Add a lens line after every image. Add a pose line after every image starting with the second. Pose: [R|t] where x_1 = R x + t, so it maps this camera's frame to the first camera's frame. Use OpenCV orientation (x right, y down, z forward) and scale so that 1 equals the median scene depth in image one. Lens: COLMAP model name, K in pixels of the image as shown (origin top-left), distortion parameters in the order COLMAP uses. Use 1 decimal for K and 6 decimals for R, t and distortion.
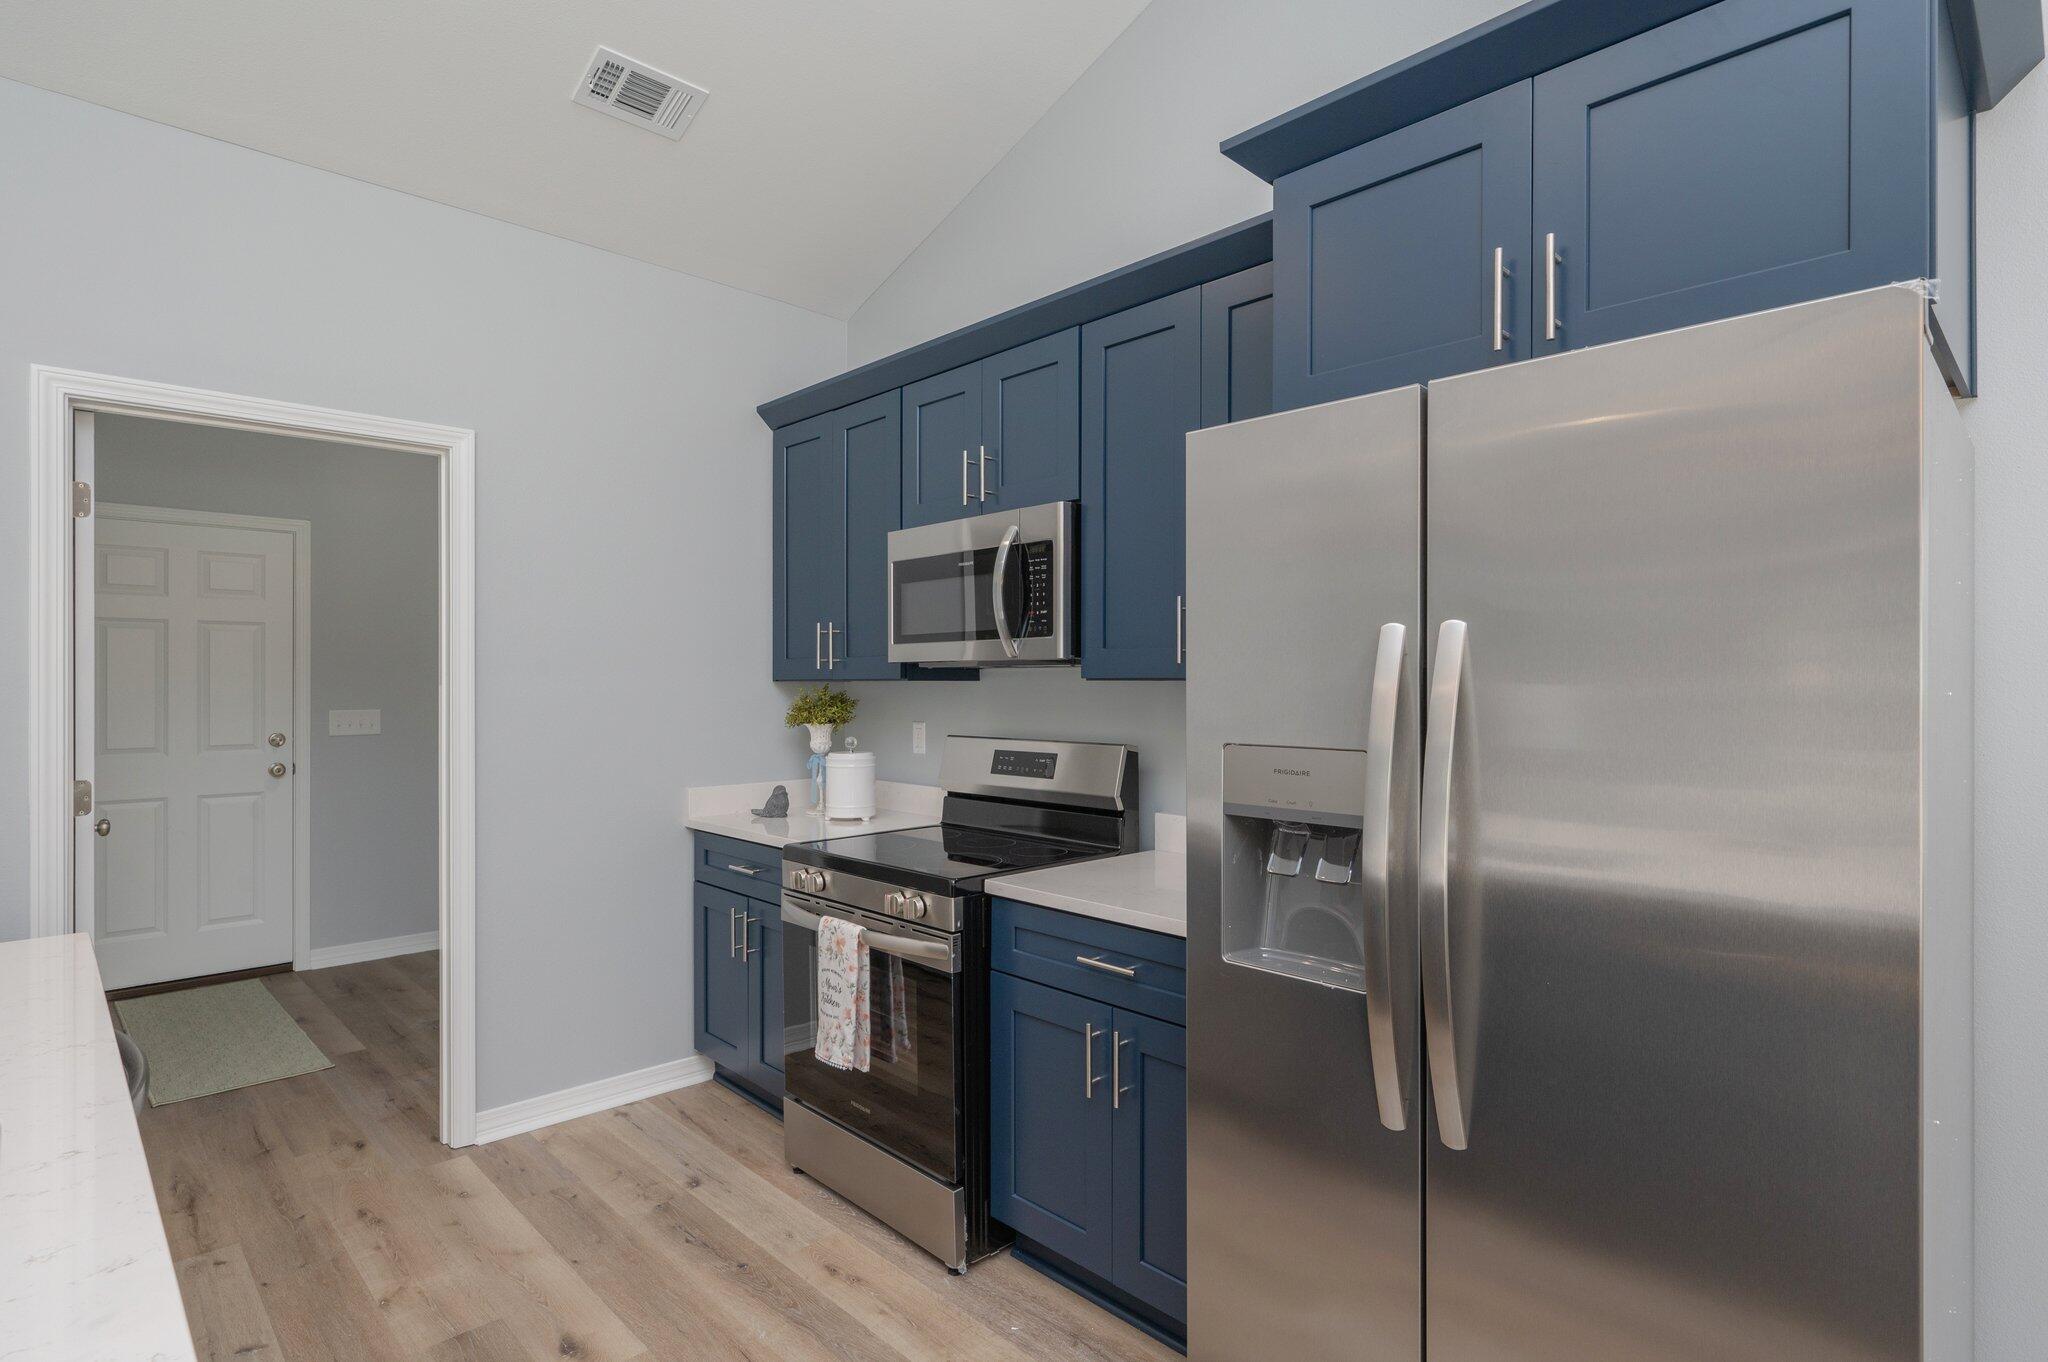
lens RADIAL K [[1035.2, 0, 1024.0], [0, 1035.2, 681.0], [0, 0, 1]] dist [0.001581, 0.000264]
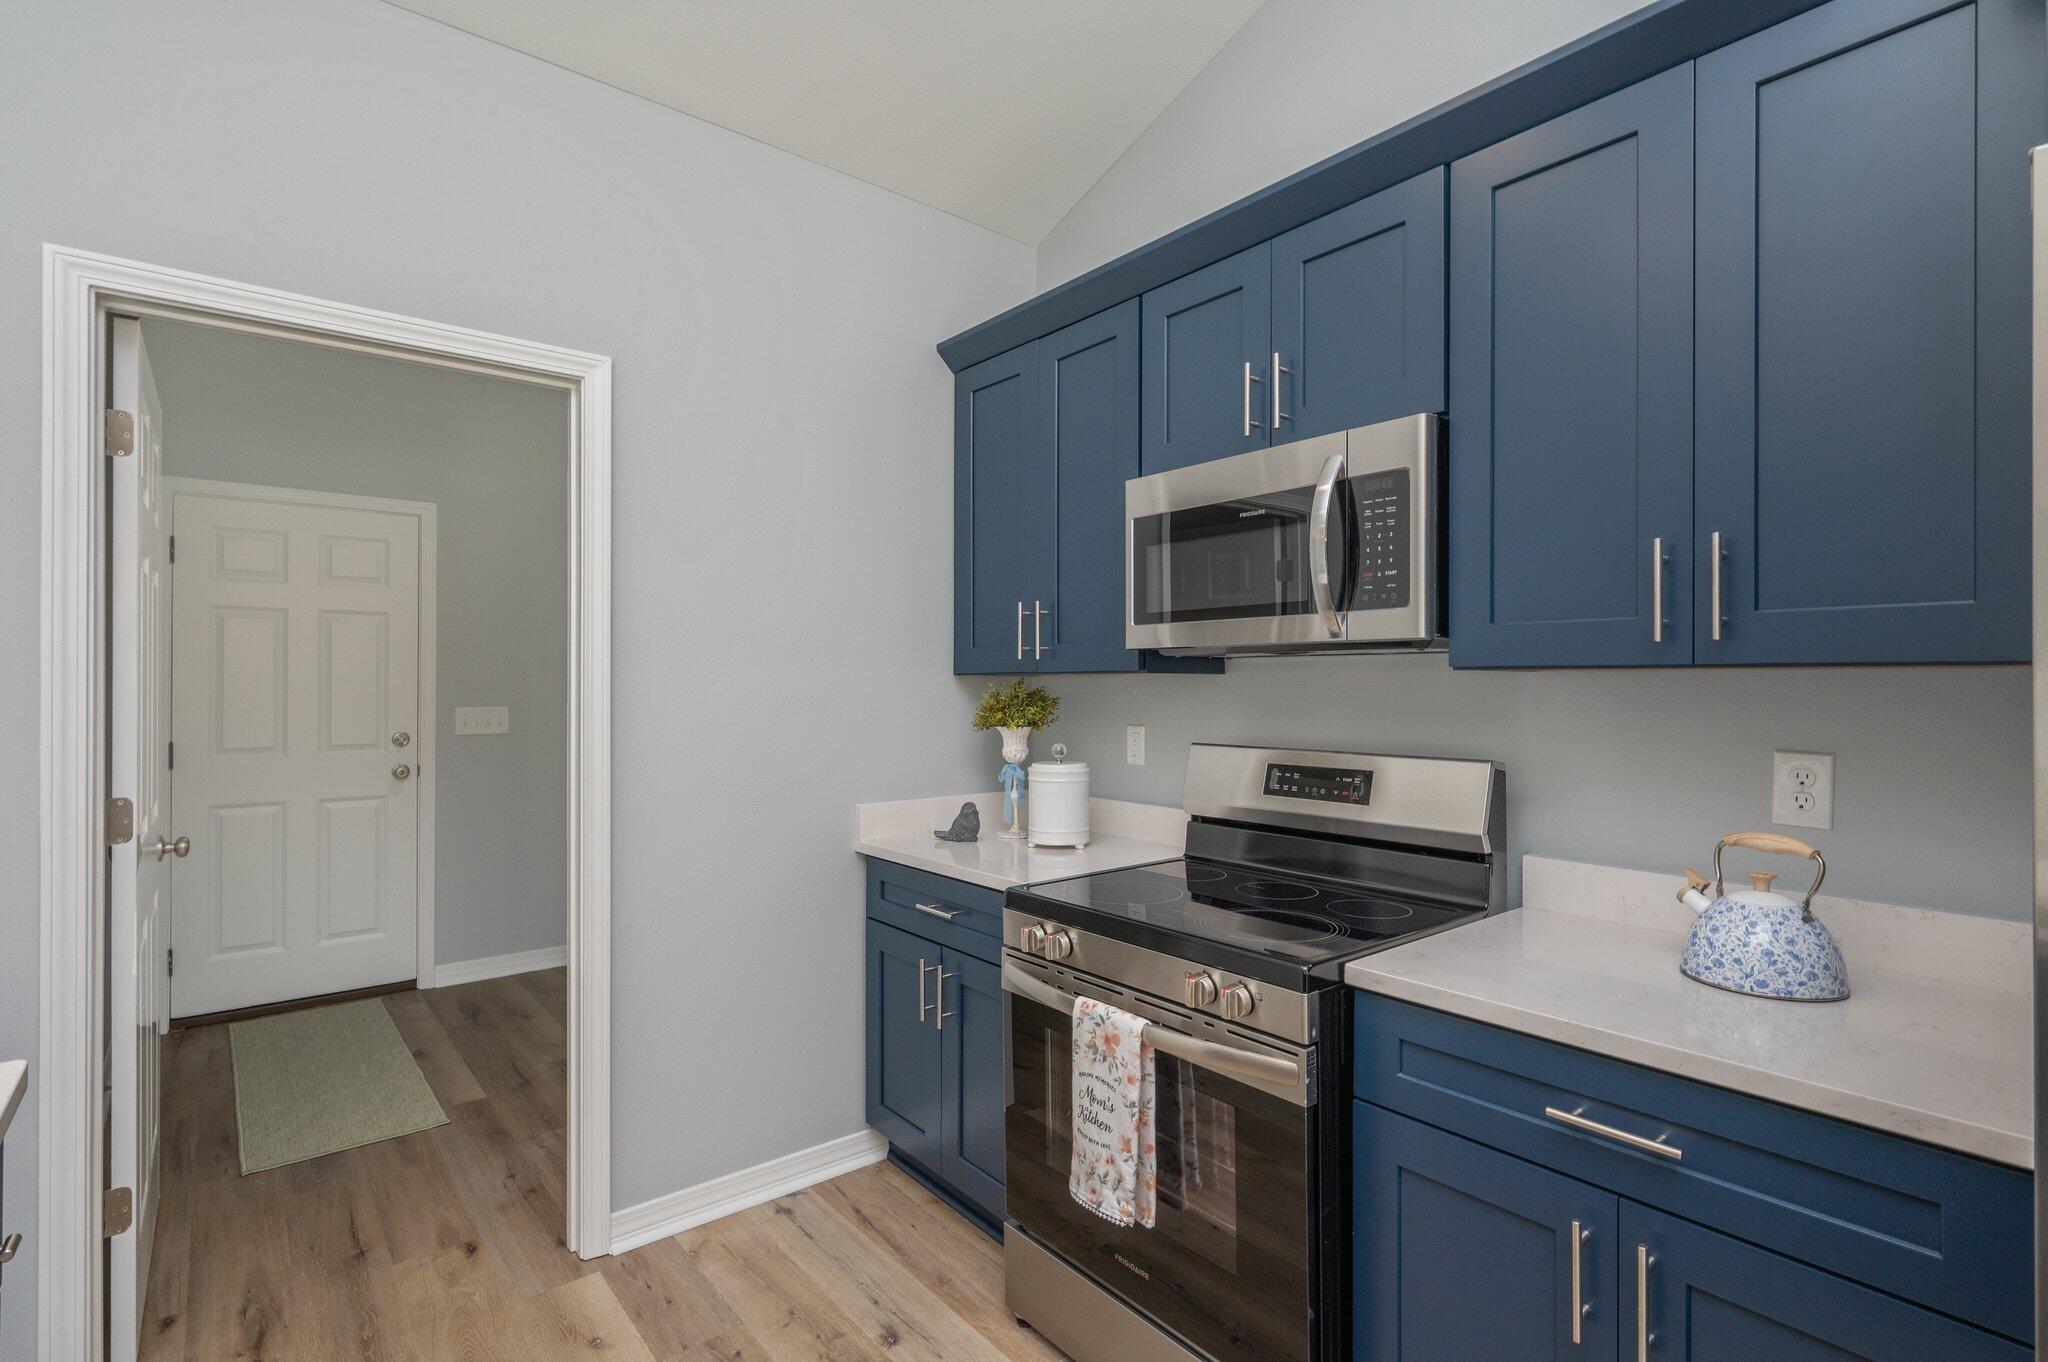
lens RADIAL K [[973.3, 0, 1025.6], [0, 973.3, 680.0], [0, 0, 1]] dist [0.000732, 0.000212]
pose [[0.997073, 0.001922, -0.076427, -0.157174], [-0.002105, 0.999995, -0.002306, 0.007407], [0.076422, 0.002460, 0.997073, 0.282054]]
